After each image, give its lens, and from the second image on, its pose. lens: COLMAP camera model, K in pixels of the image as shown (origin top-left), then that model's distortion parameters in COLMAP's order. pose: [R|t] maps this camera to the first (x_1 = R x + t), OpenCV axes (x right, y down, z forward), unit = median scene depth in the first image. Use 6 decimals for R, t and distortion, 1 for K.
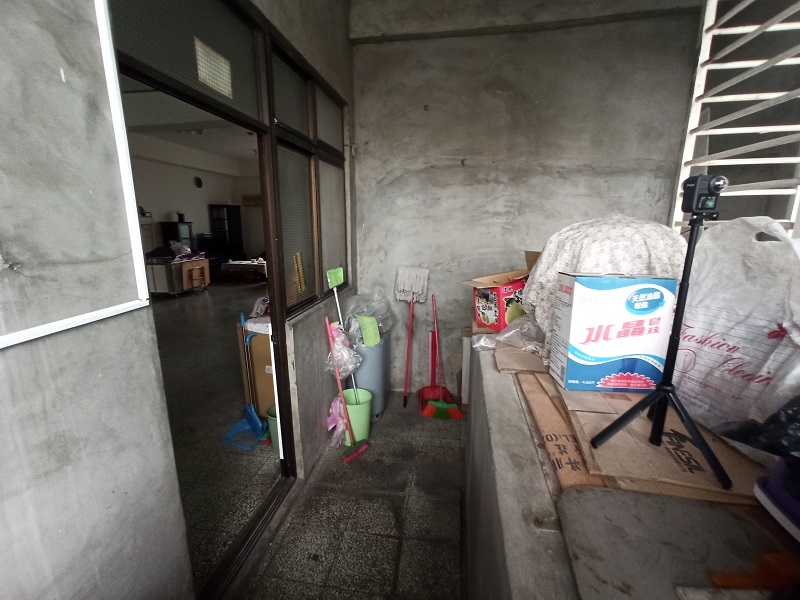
lens RADIAL K [[359.7, 0, 396.7], [0, 359.7, 298.5], [0, 0, 1]] dist [-0.030222, -0.000350]
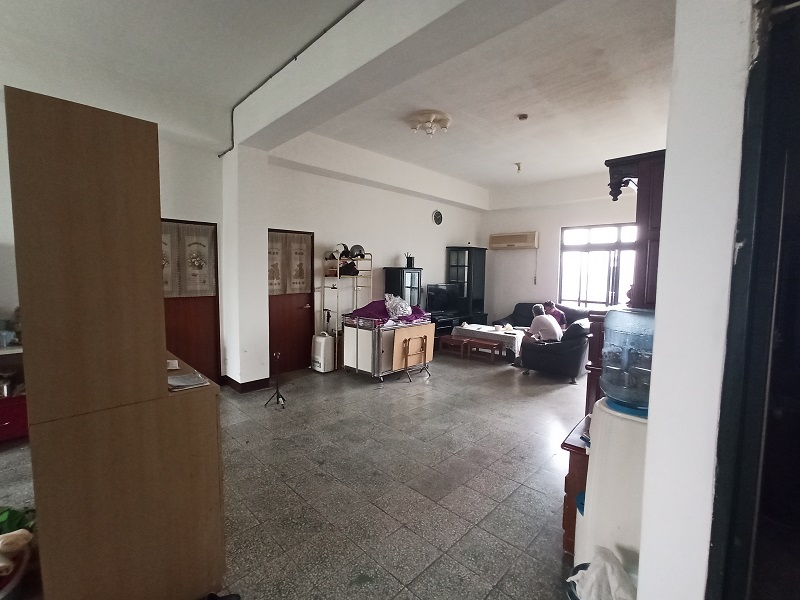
lens RADIAL K [[359.7, 0, 399.4], [0, 359.7, 297.2], [0, 0, 1]] dist [-0.030222, -0.000350]
pose [[0.816594, 0.056546, -0.574435, -0.193750], [-0.136316, 0.985932, -0.096729, -0.081449], [0.560884, 0.157293, 0.812815, 0.396868]]
